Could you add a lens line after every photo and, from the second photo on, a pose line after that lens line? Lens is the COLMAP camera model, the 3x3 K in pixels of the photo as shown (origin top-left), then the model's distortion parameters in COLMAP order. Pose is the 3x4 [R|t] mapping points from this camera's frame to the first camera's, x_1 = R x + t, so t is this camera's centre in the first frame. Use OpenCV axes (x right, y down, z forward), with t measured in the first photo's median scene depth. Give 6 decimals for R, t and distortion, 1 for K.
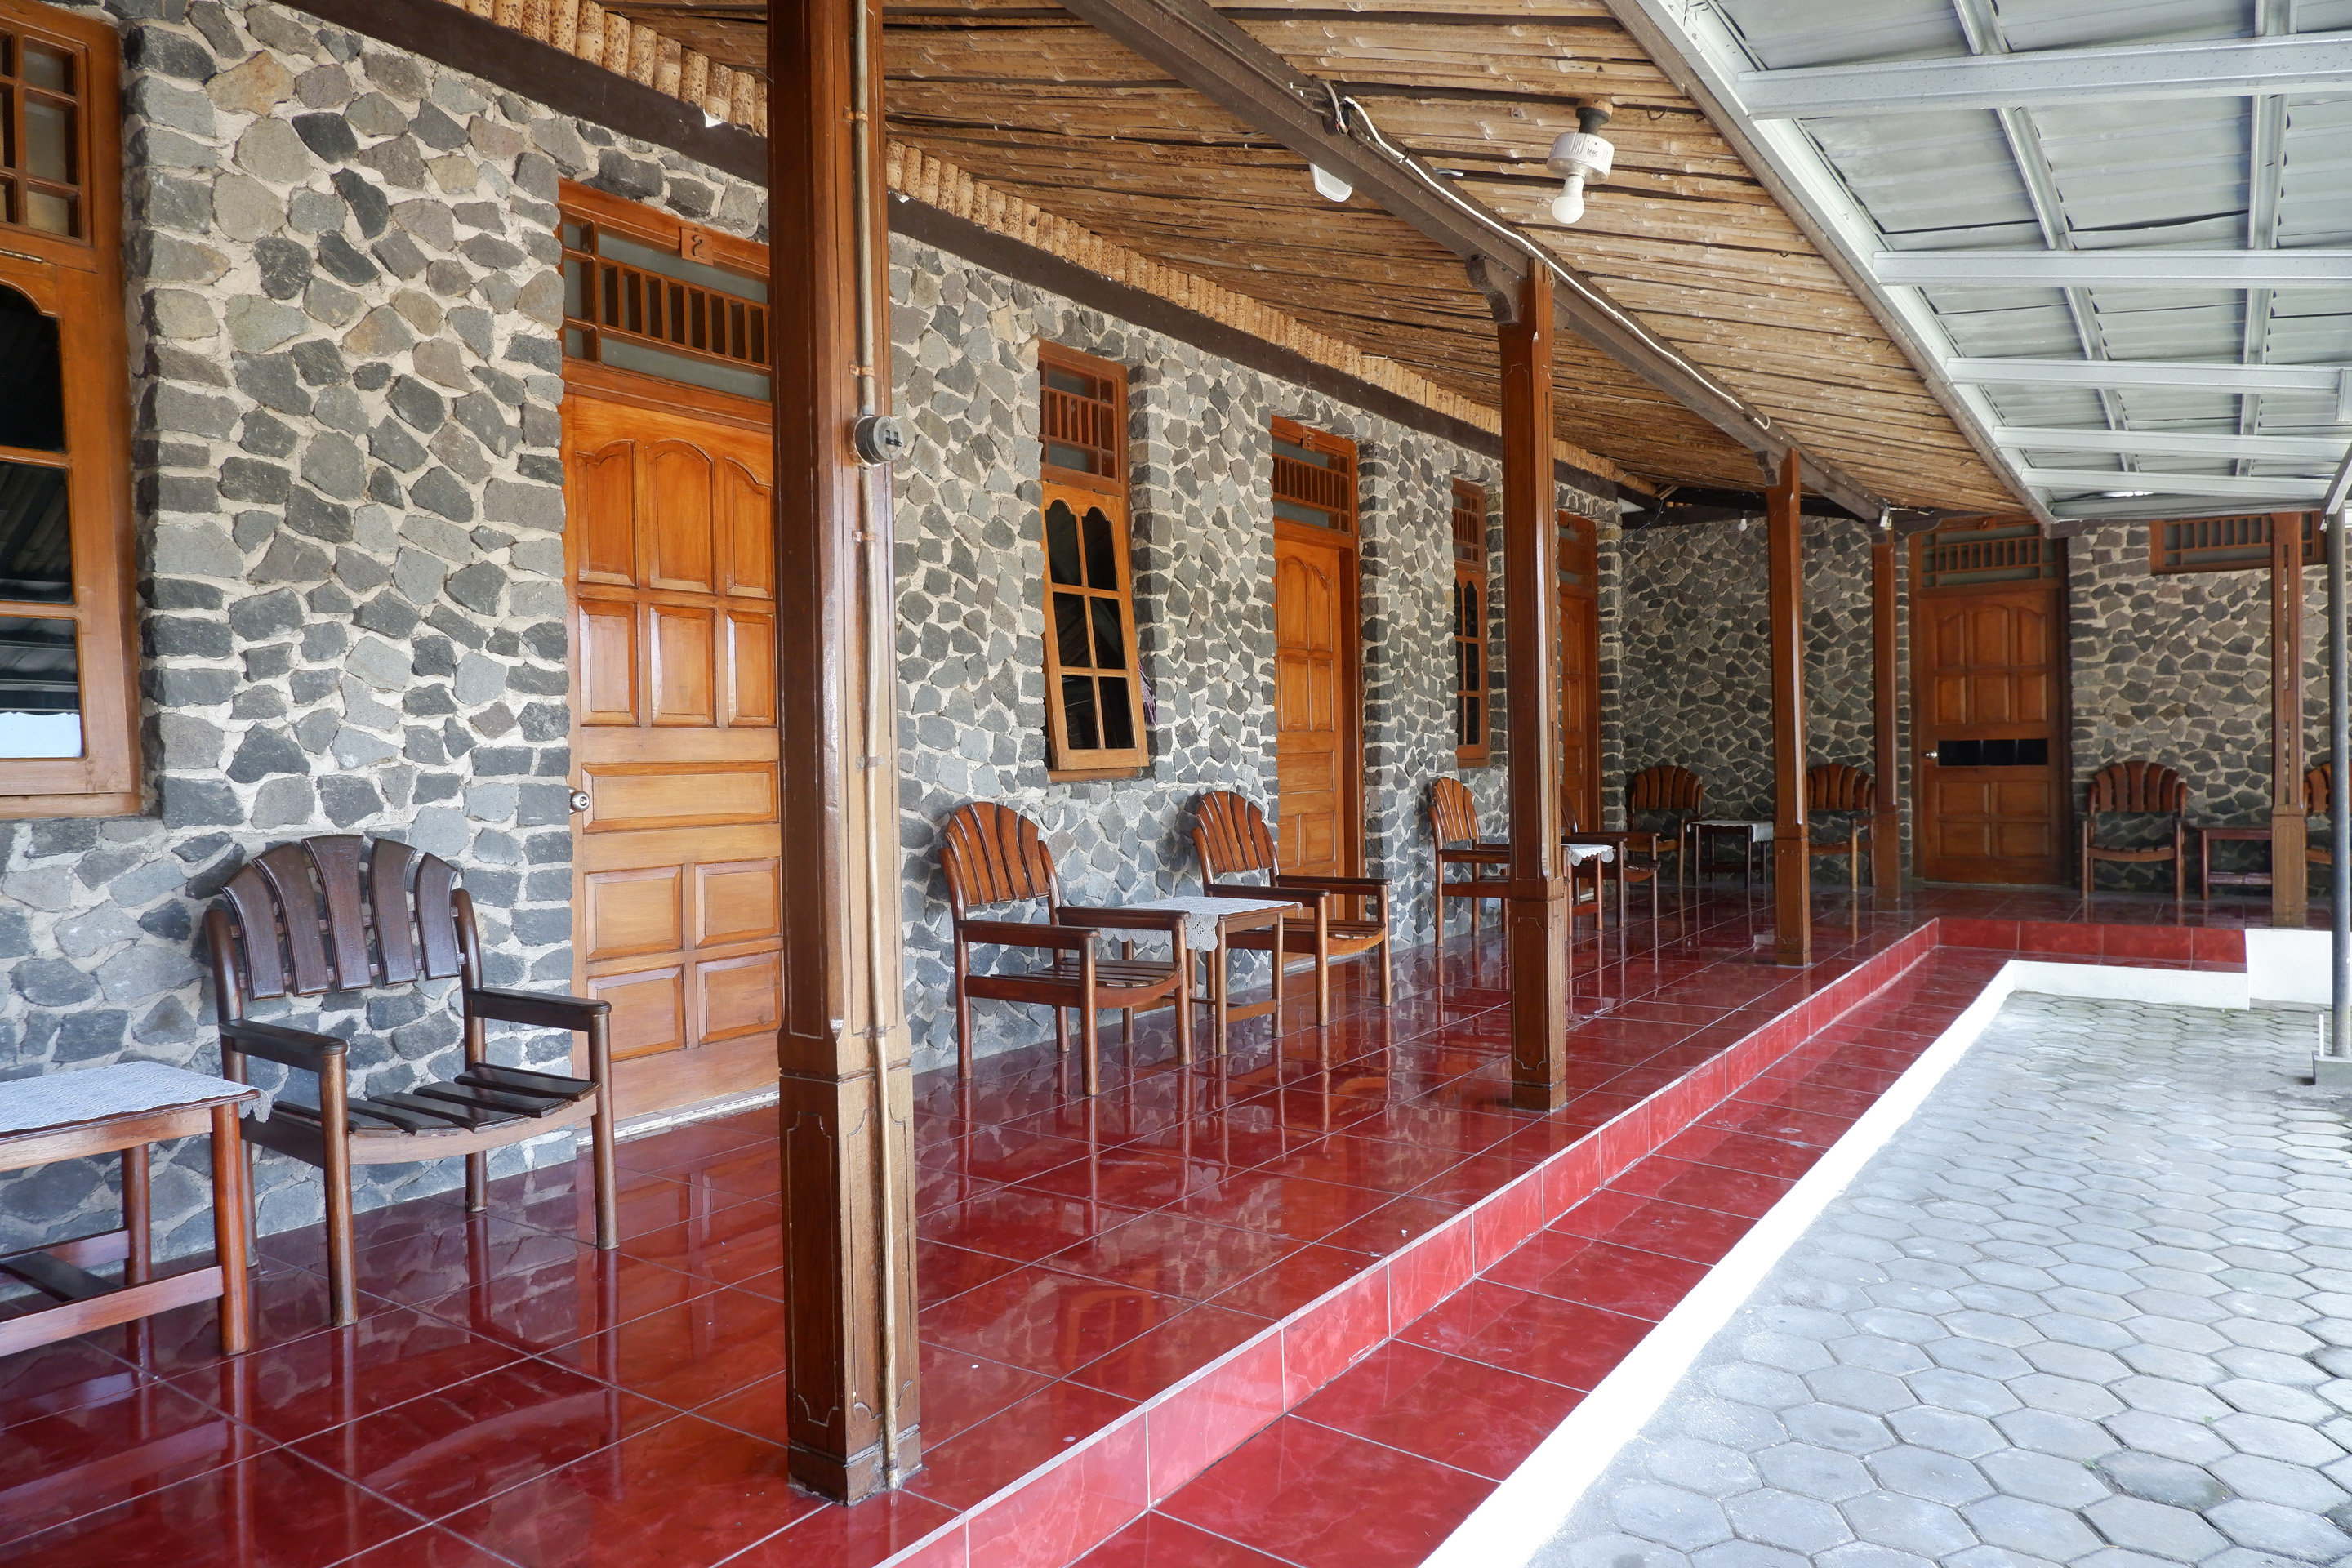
lens RADIAL K [[1549.5, 0, 1176.3], [0, 1549.5, 784.2], [0, 0, 1]] dist [-0.001382, -0.003163]
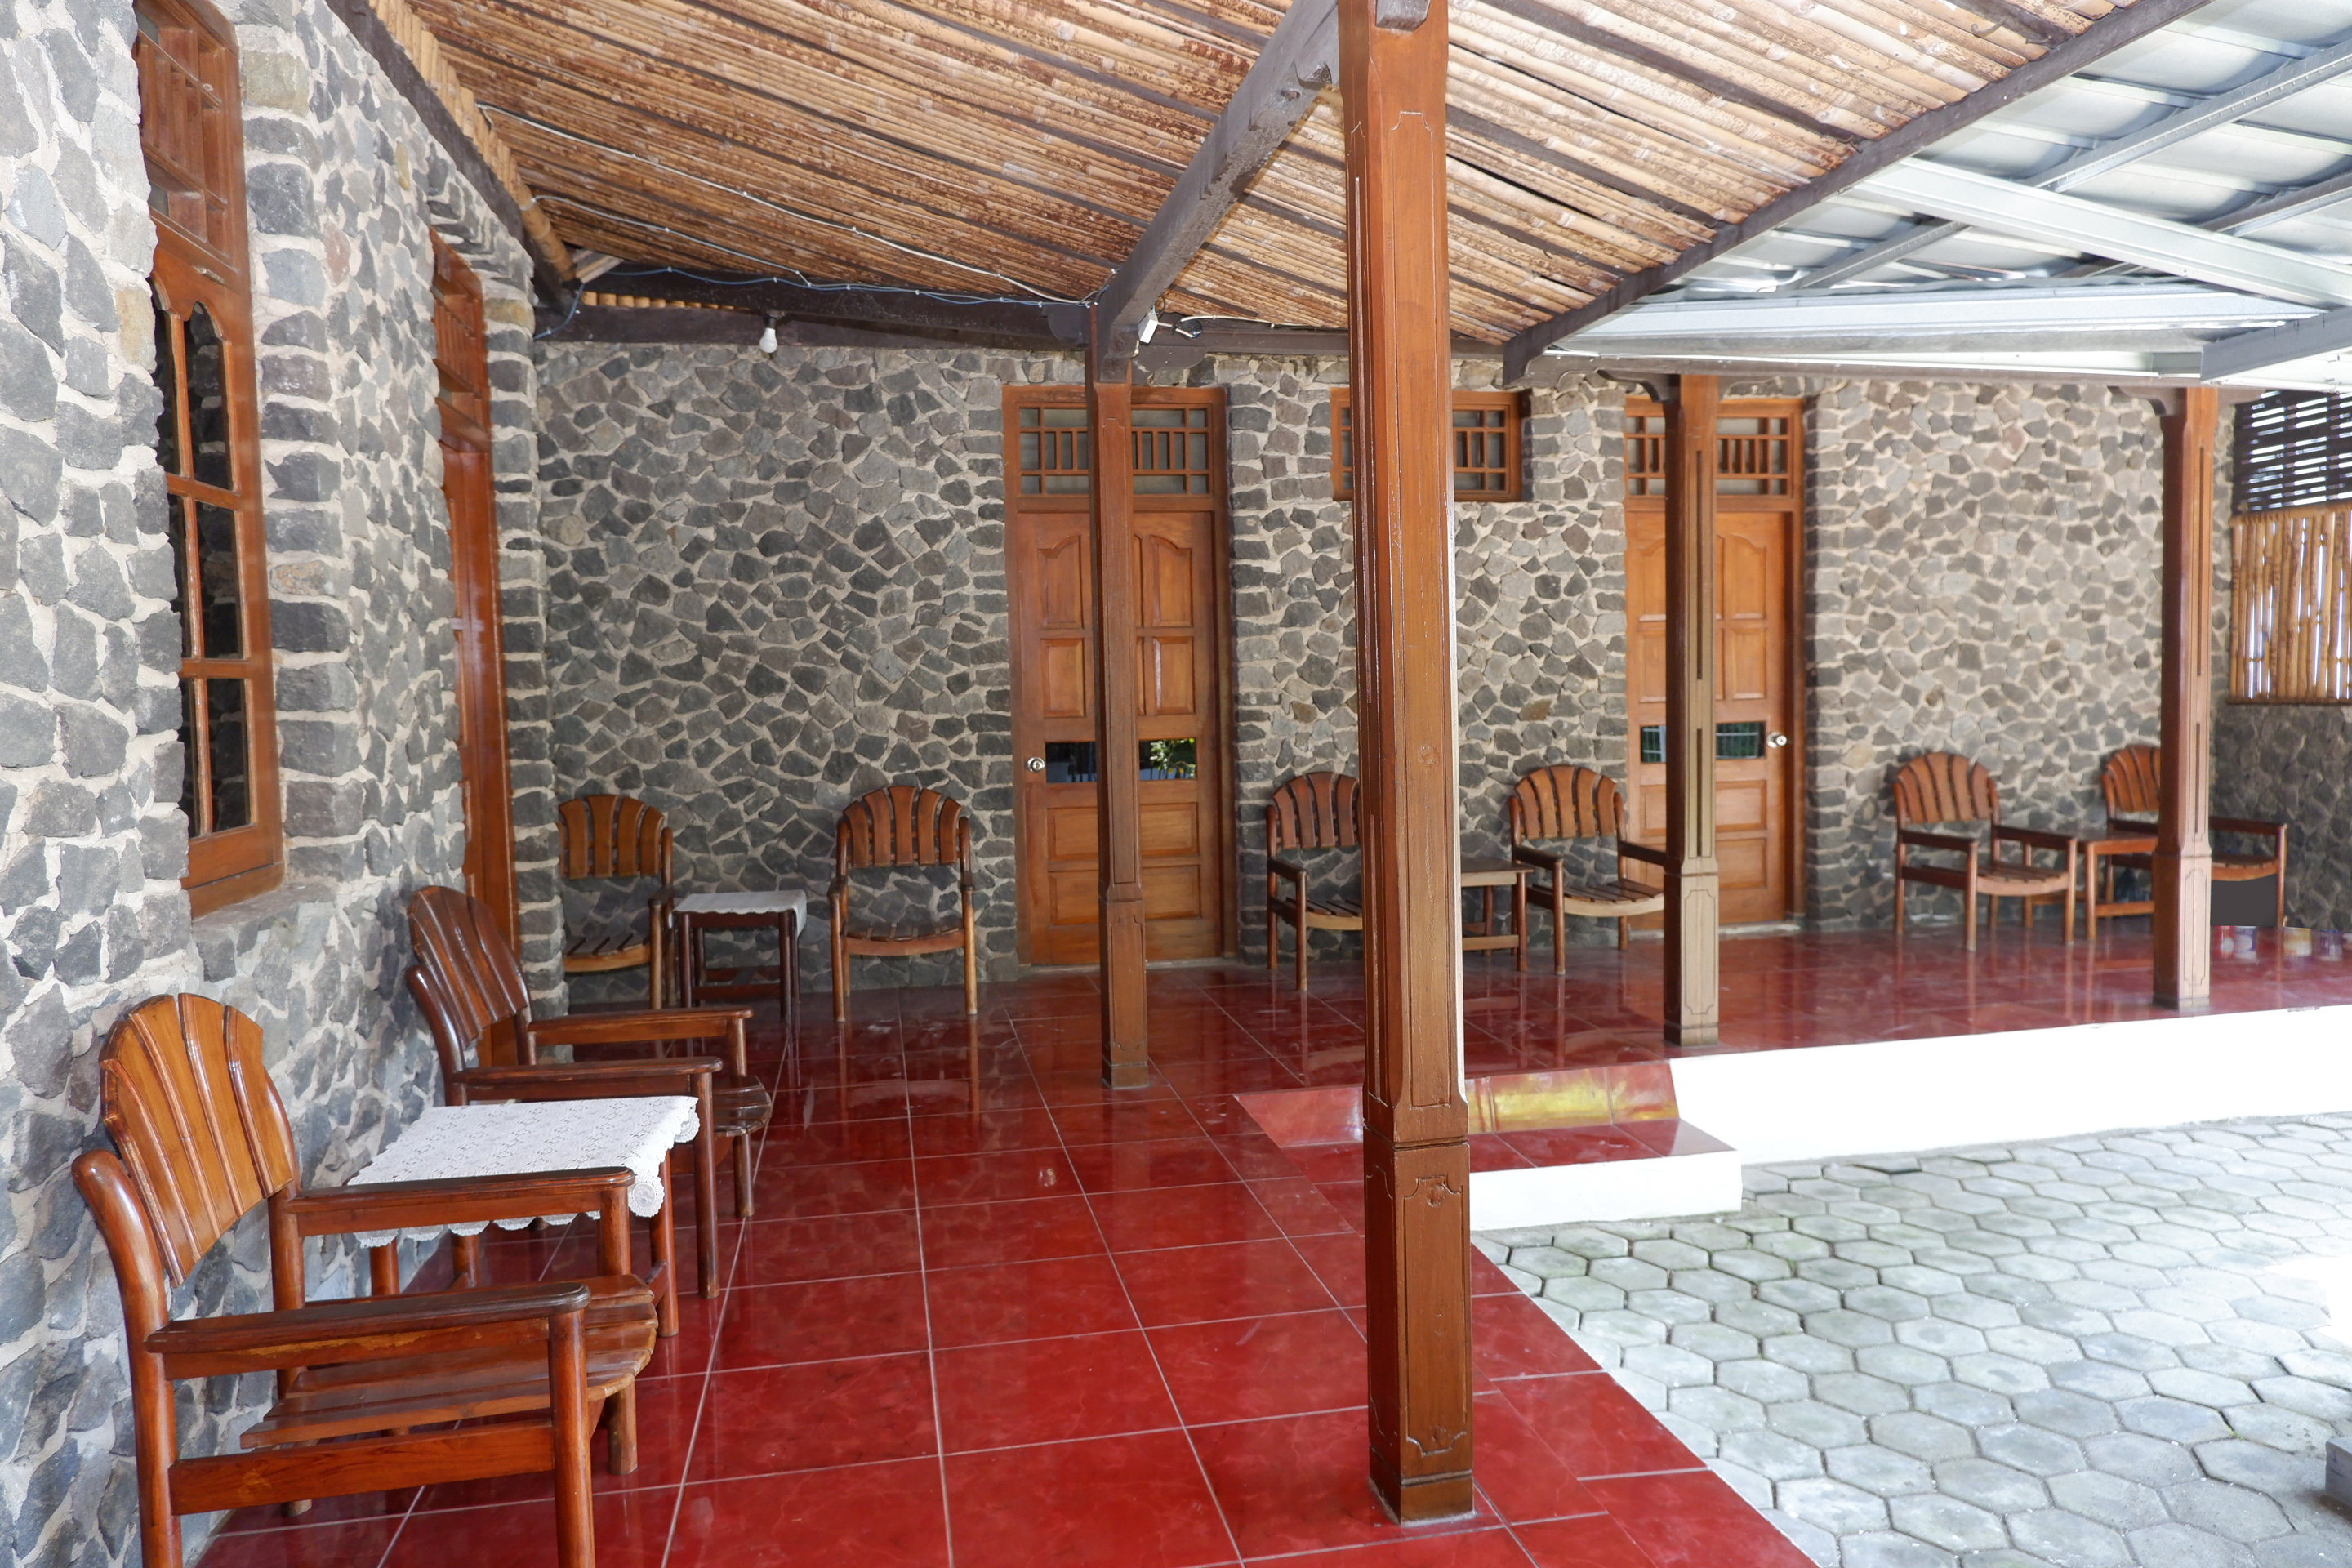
lens RADIAL K [[1549.5, 0, 1183.5], [0, 1549.5, 777.7], [0, 0, 1]] dist [-0.001382, -0.003163]
pose [[0.700563, -0.040137, 0.712461, 0.085801], [0.020536, 0.999137, 0.036094, -0.036308], [-0.713295, -0.010655, 0.700783, 0.534228]]
